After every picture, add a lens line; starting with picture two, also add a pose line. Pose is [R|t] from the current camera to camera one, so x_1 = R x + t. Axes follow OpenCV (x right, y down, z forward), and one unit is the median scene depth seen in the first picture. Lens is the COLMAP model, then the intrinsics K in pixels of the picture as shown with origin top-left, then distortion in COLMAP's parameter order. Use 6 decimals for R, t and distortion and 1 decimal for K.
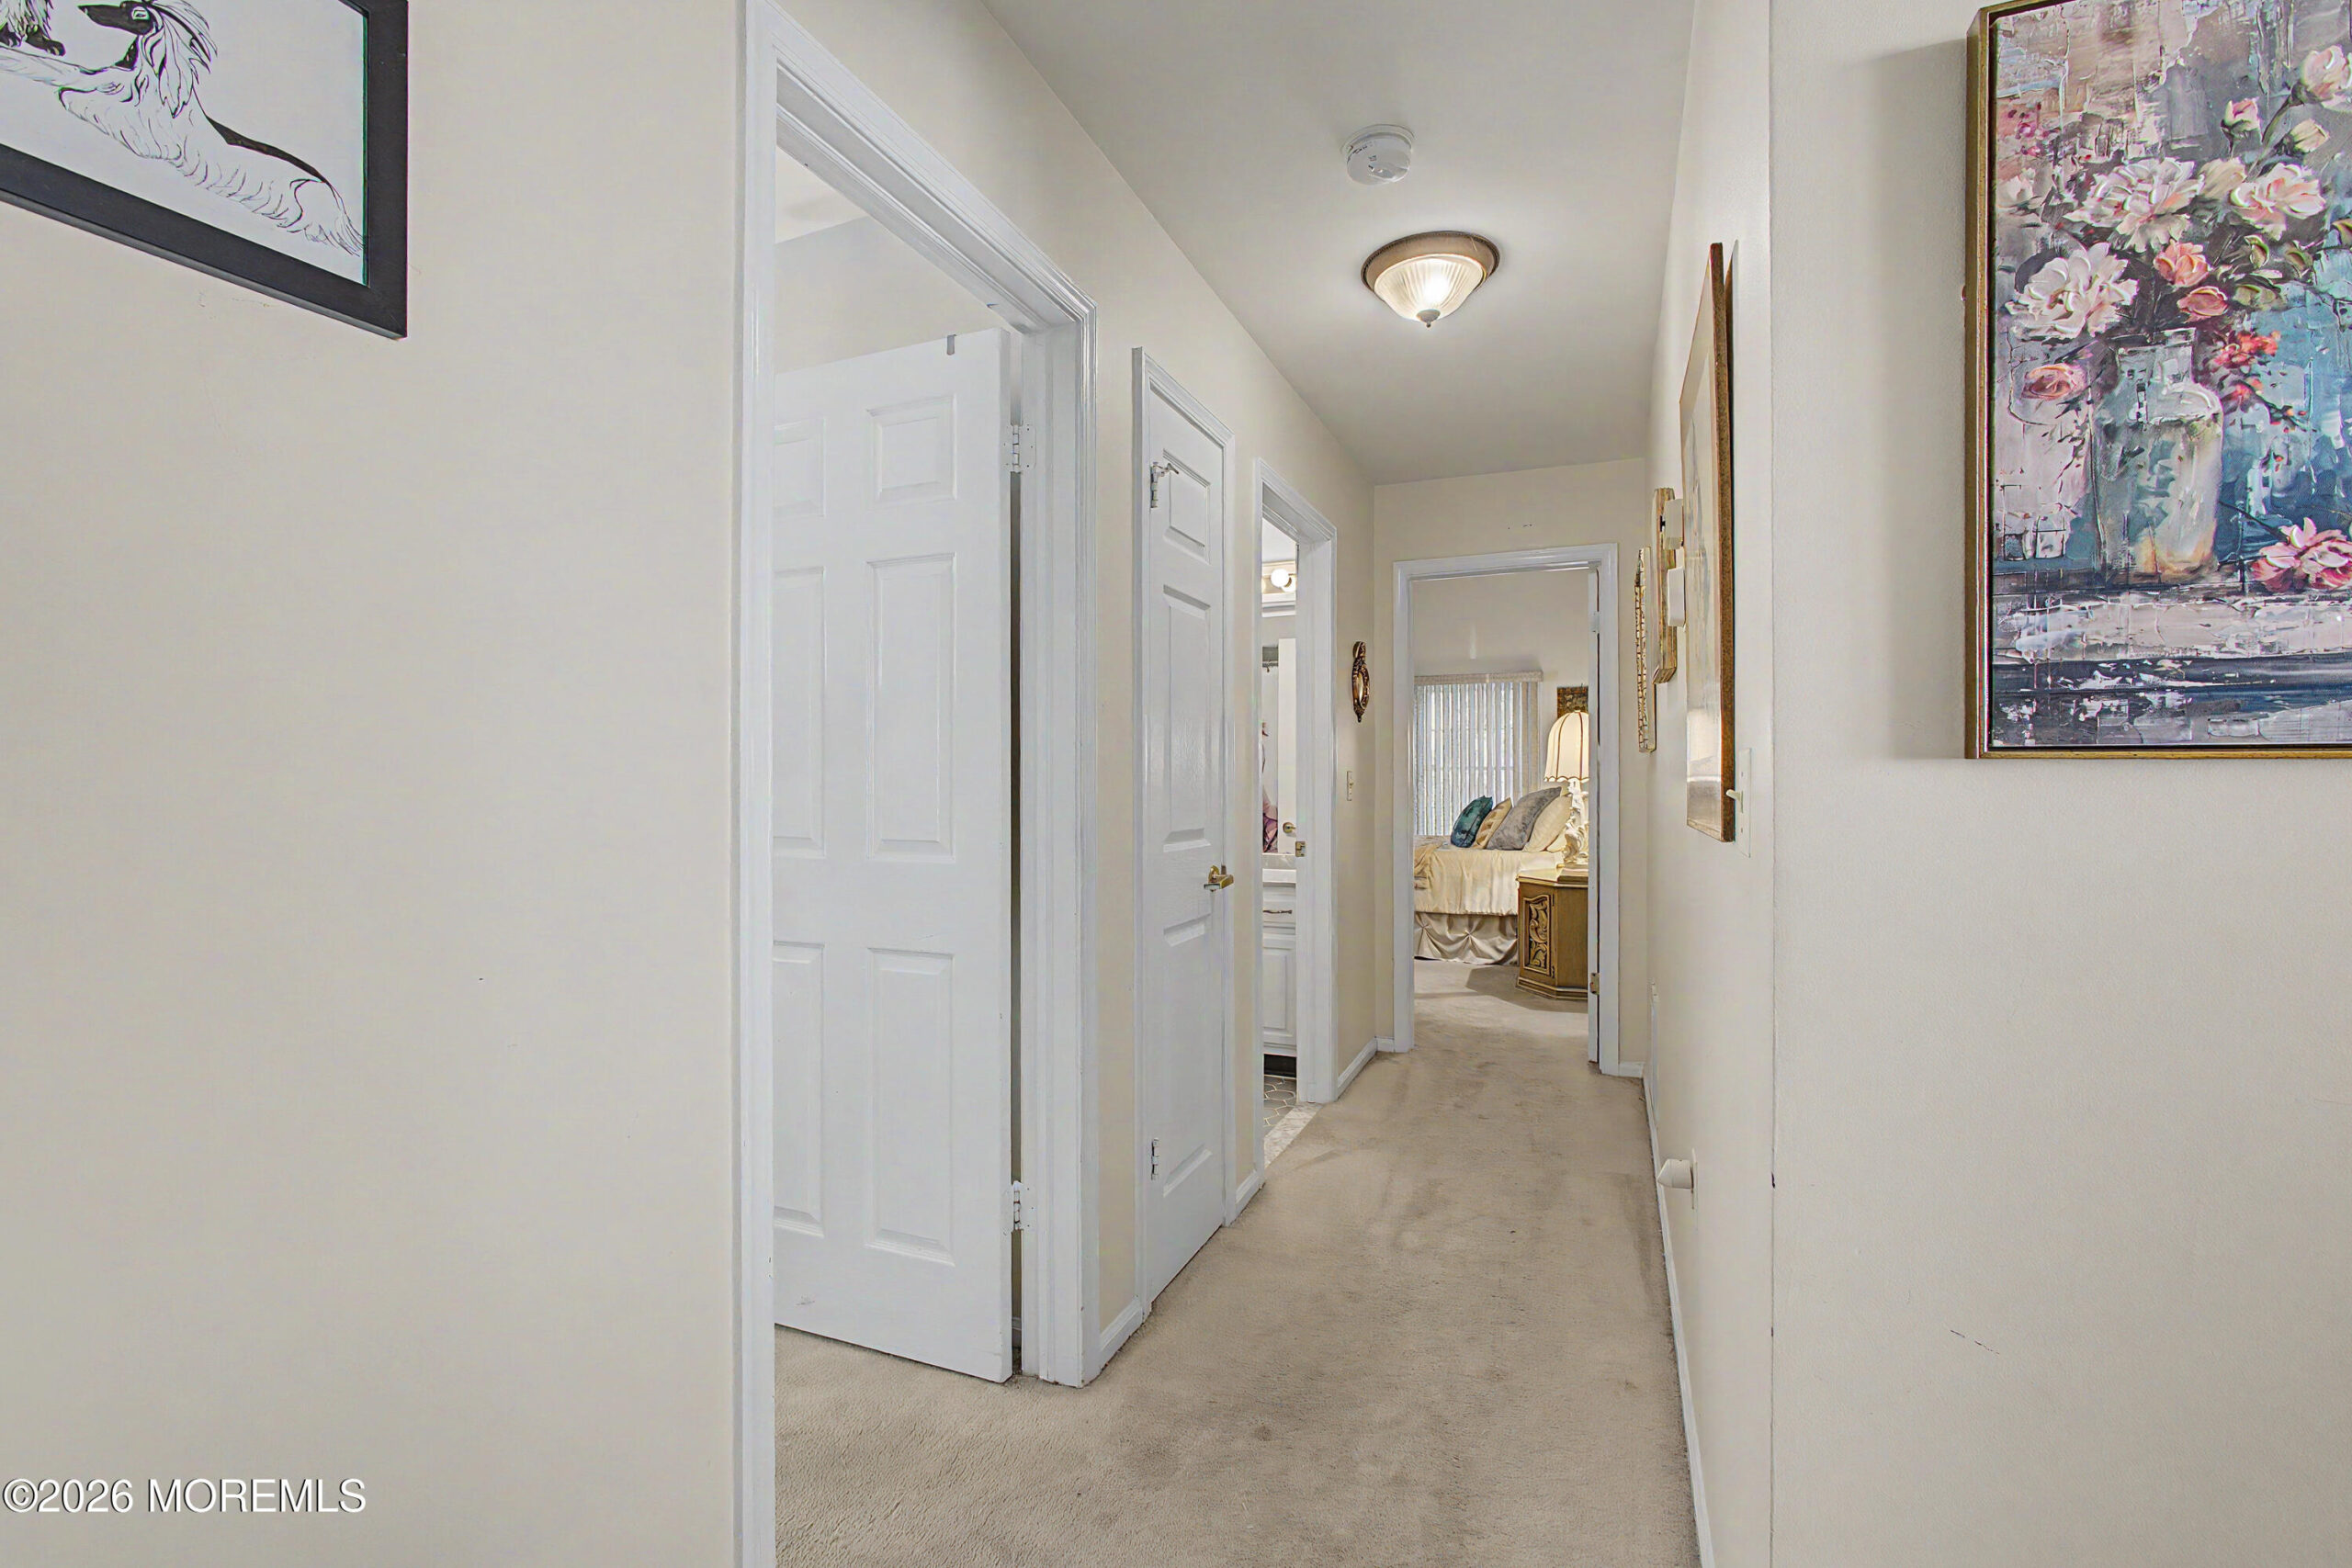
lens RADIAL K [[1015.7, 0, 1185.6], [0, 1015.7, 789.5], [0, 0, 1]] dist [-0.001546, 0.000550]
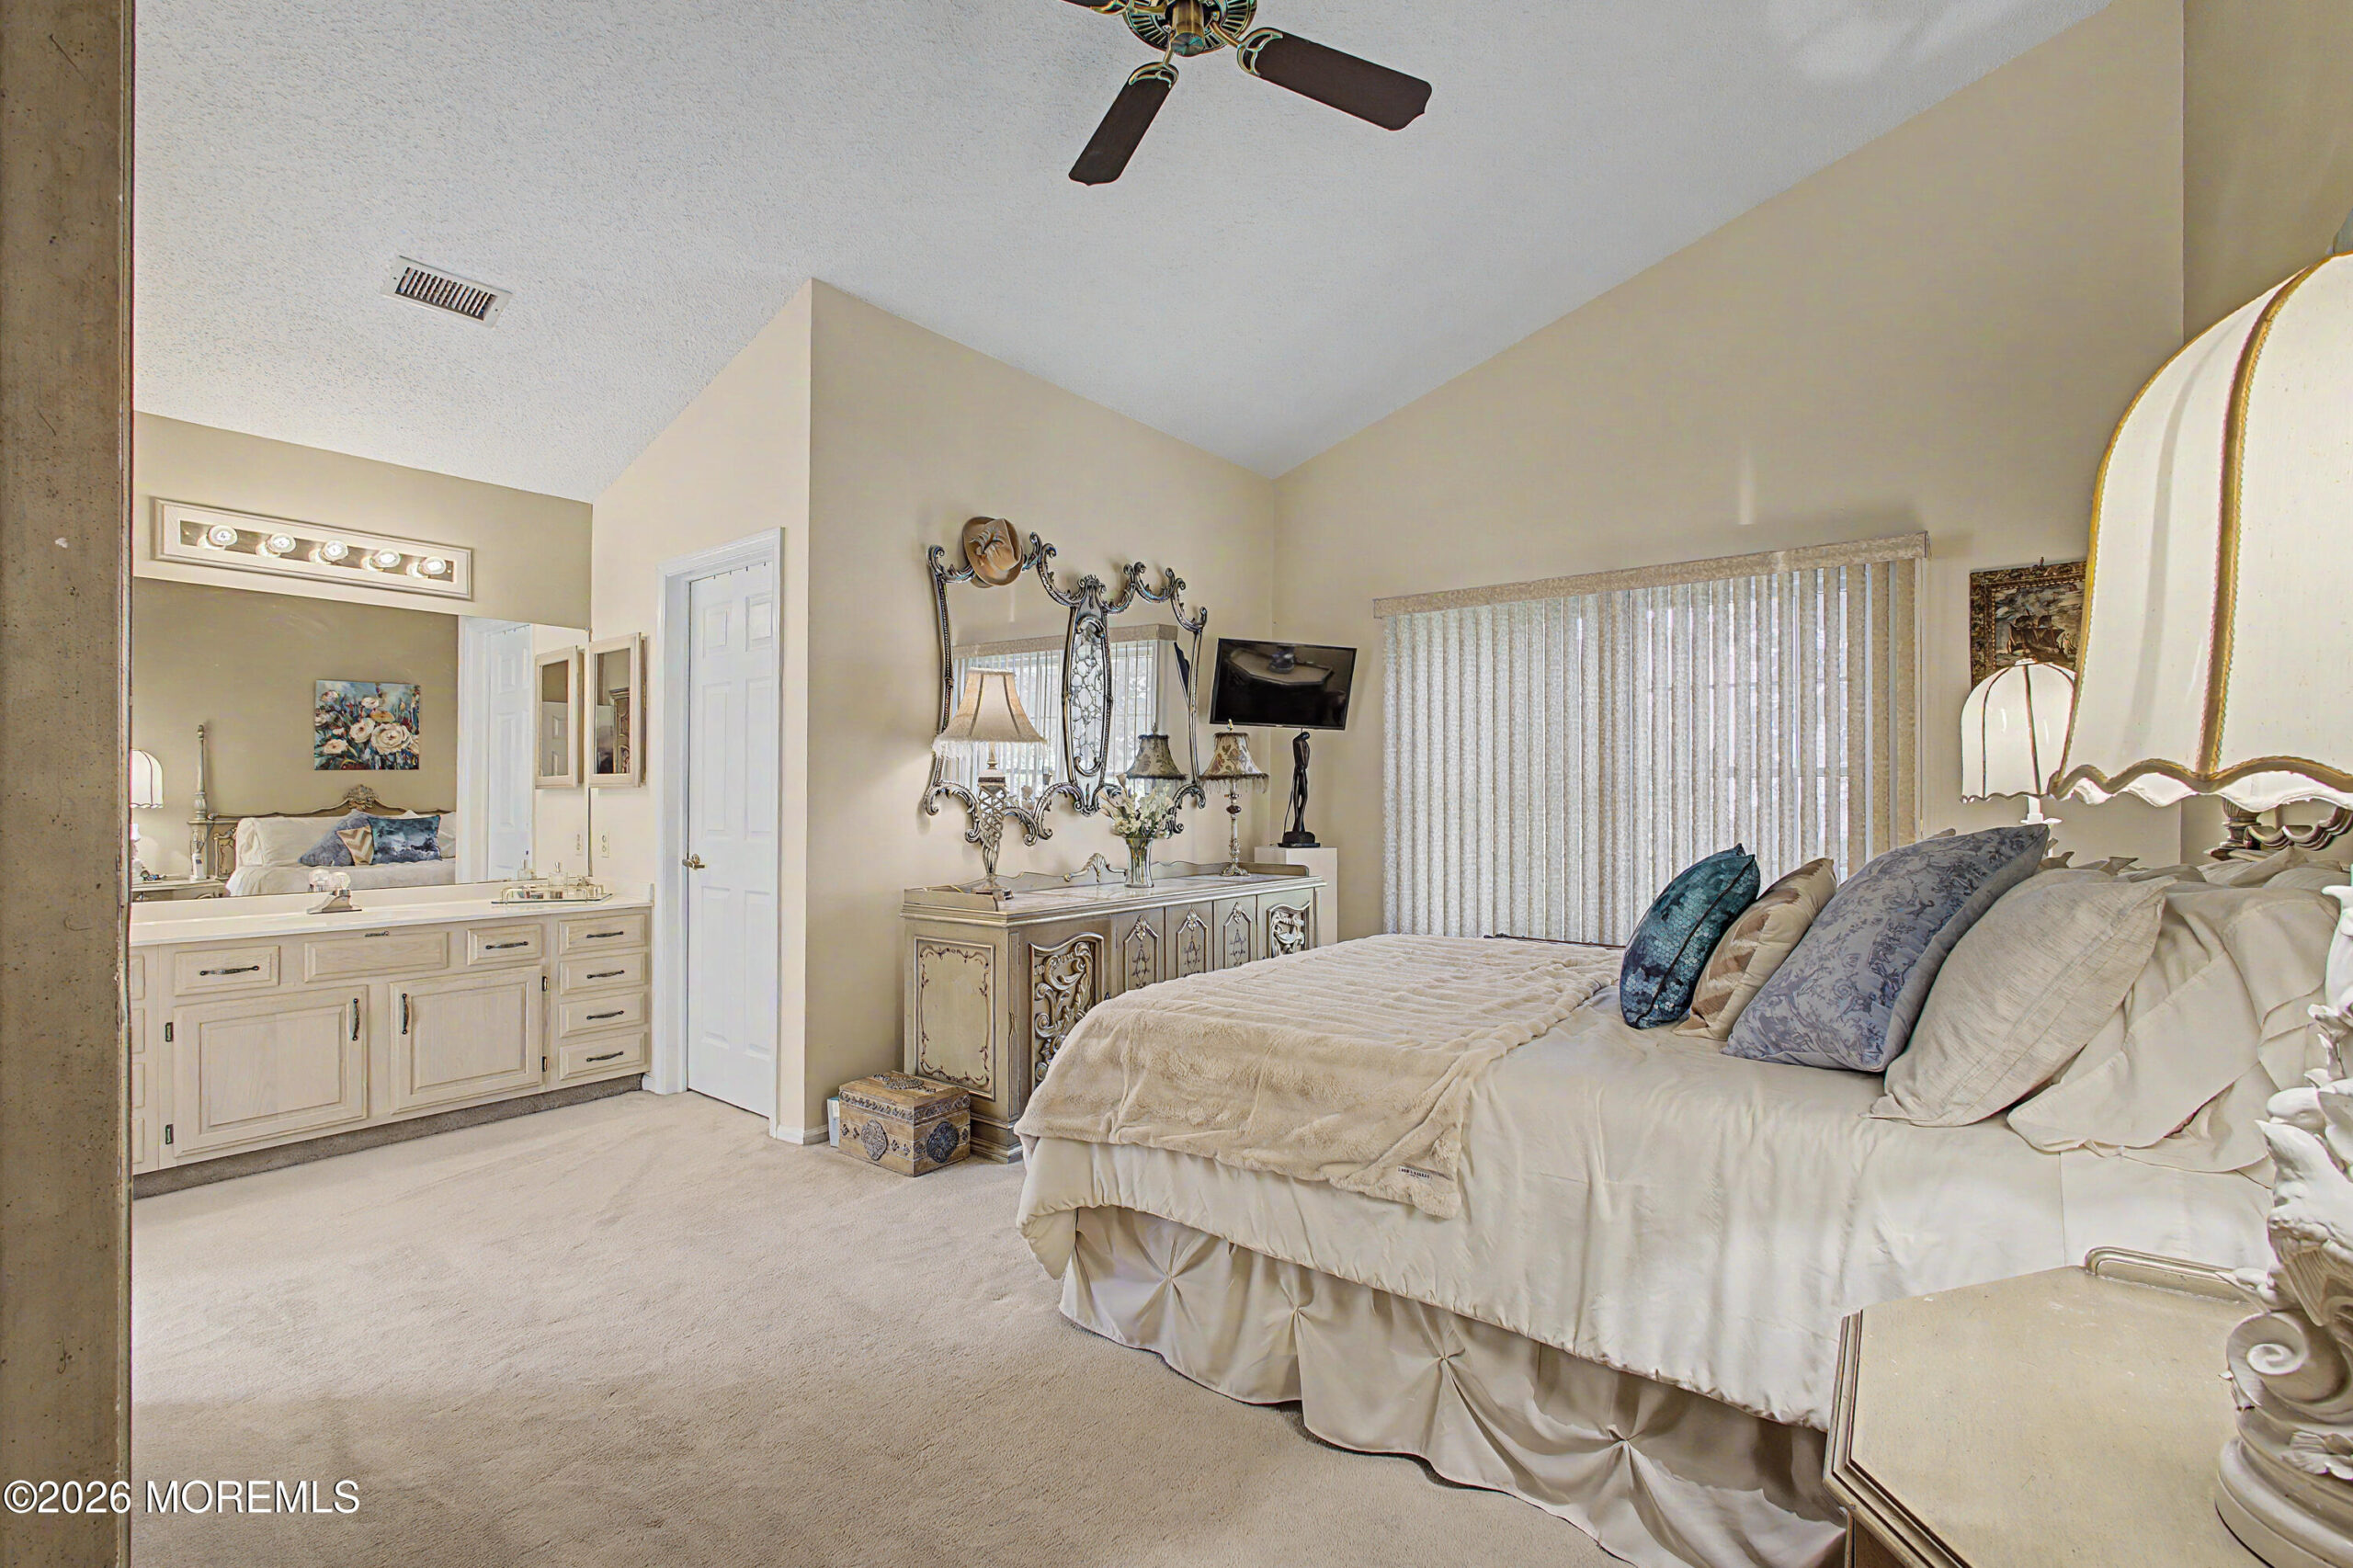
lens RADIAL K [[1031.9, 0, 1176.5], [0, 1031.9, 784.0], [0, 0, 1]] dist [-0.028587, 0.000112]
pose [[0.959498, -0.004435, -0.281680, 0.238940], [-0.003884, 0.999573, -0.028967, -0.003787], [0.281688, 0.028888, 0.959071, 0.715528]]
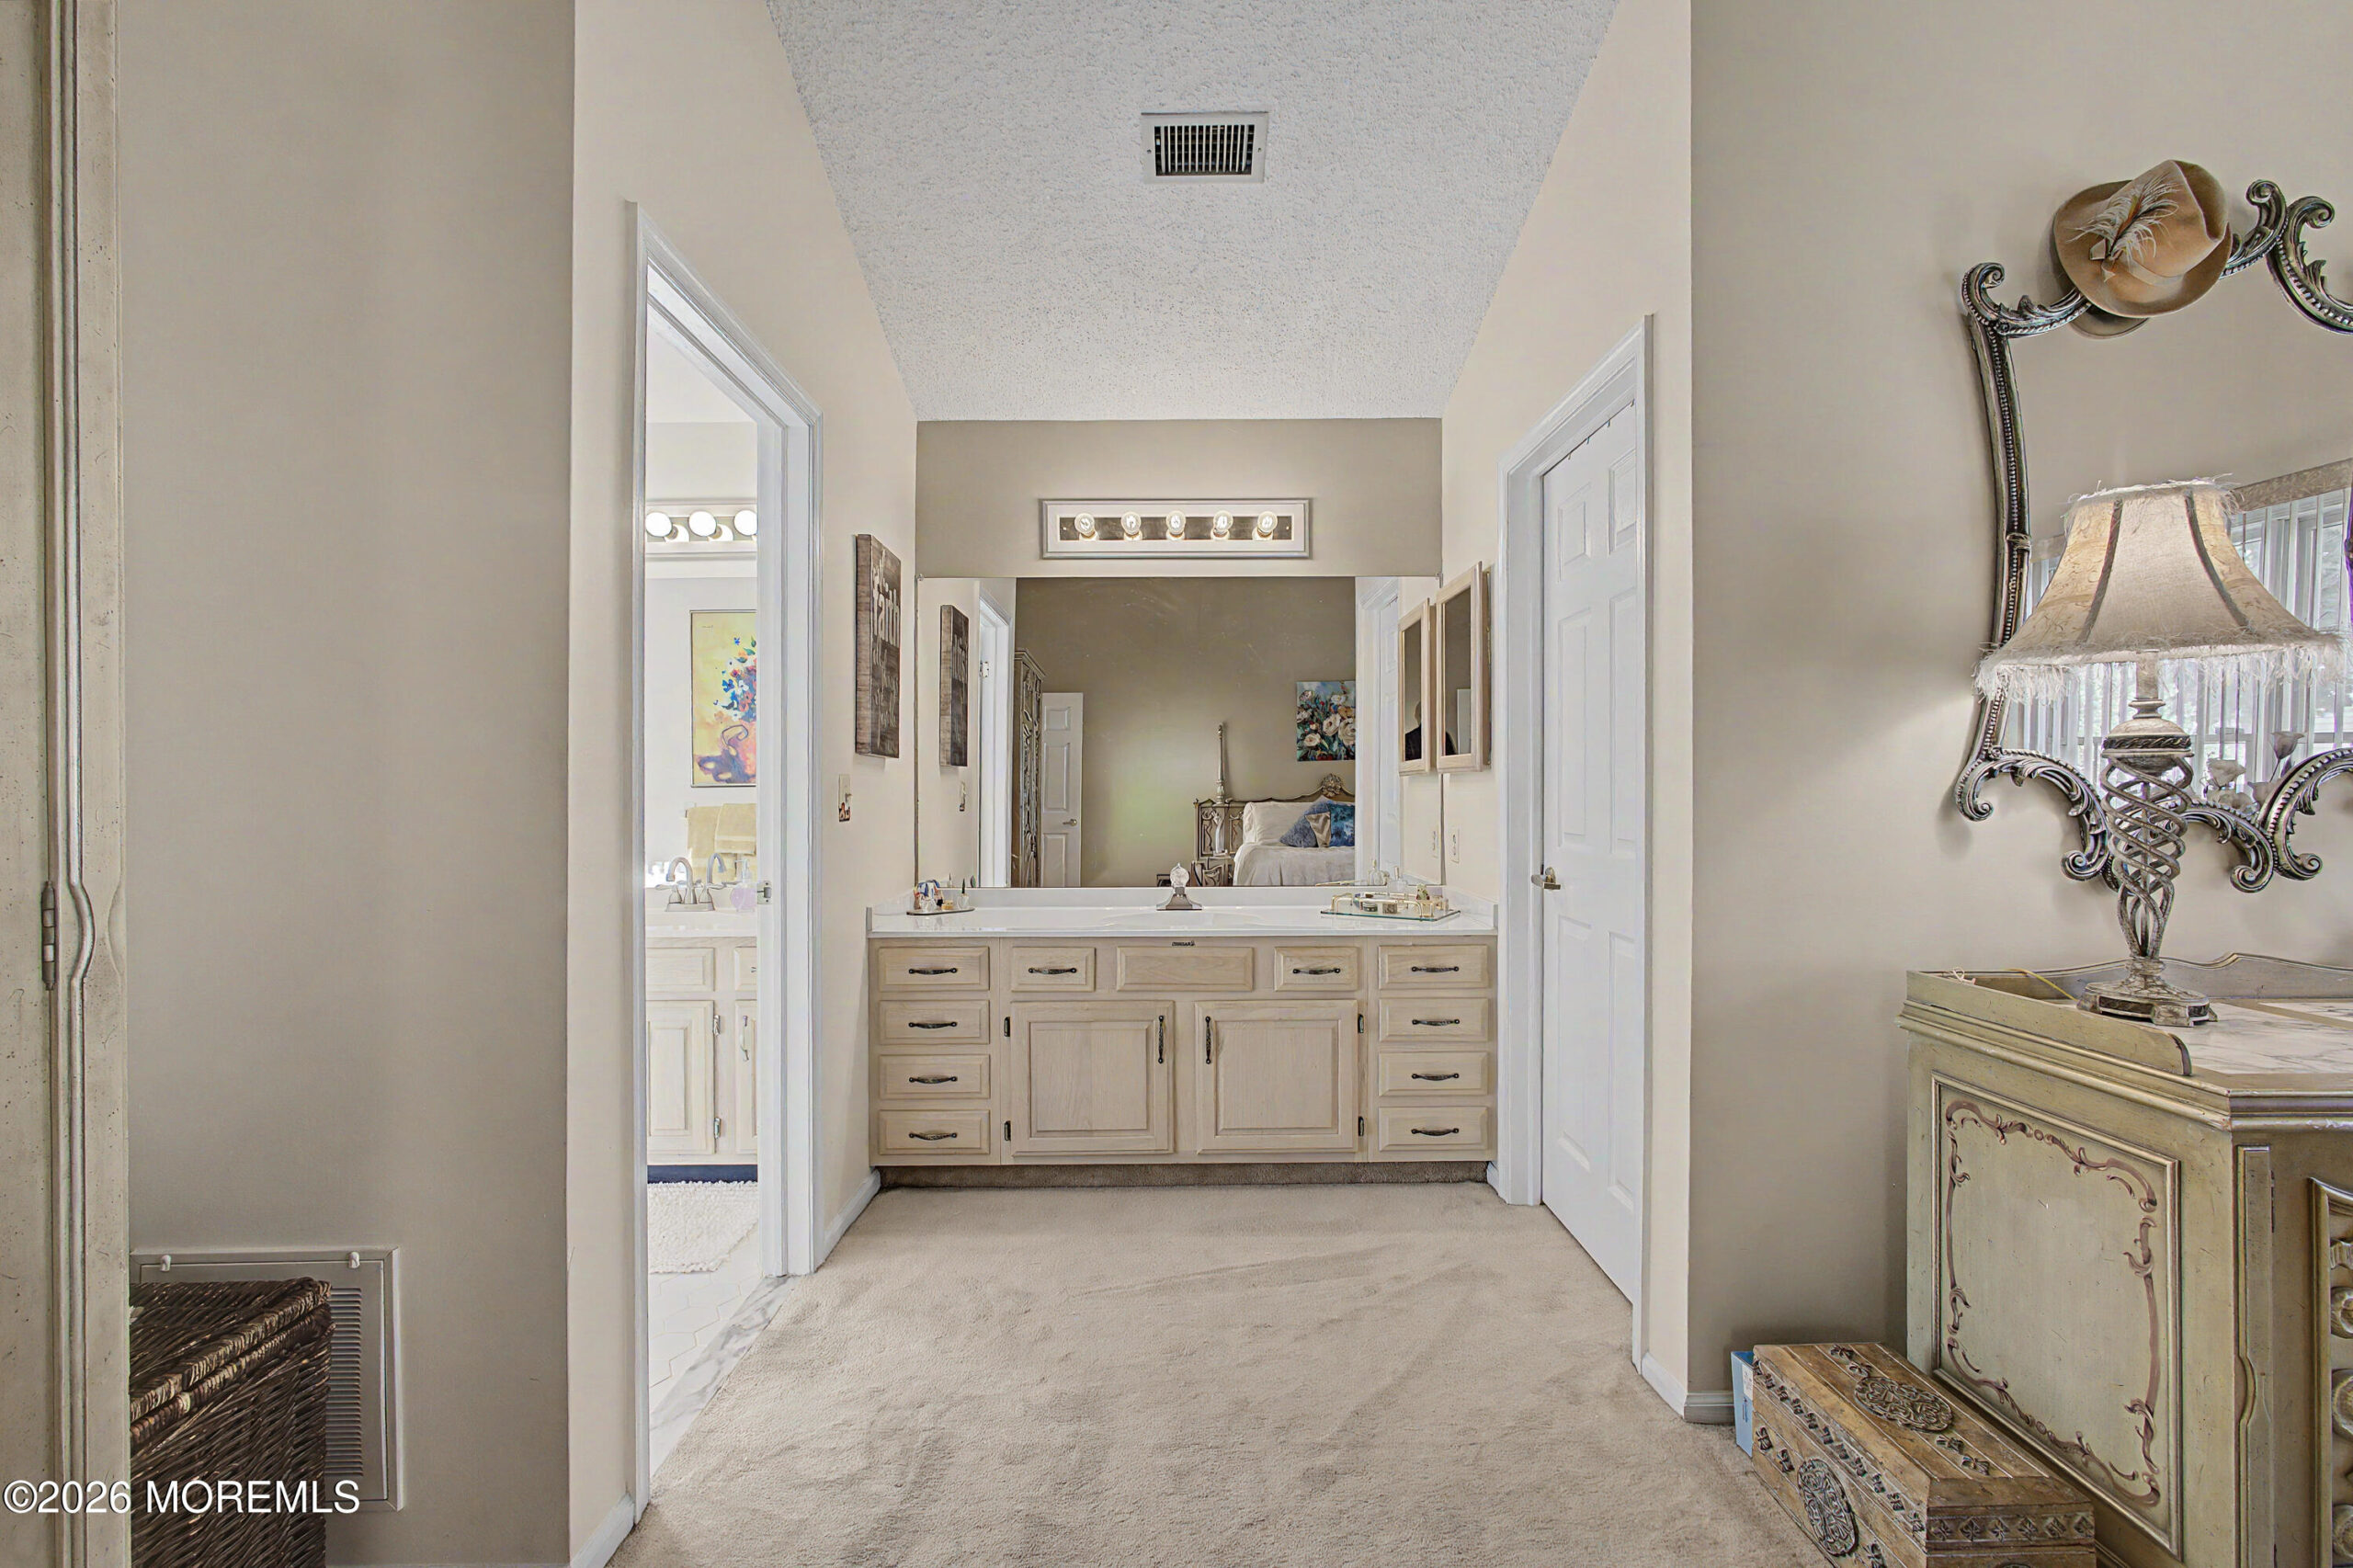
lens RADIAL K [[1007.8, 0, 1181.0], [0, 1007.8, 792.1], [0, 0, 1]] dist [-0.014516, 0.007777]
pose [[0.375298, 0.003251, -0.926899, 0.120363], [-0.009743, 0.999952, -0.000437, -0.007679], [0.926853, 0.009195, 0.375311, 0.920922]]
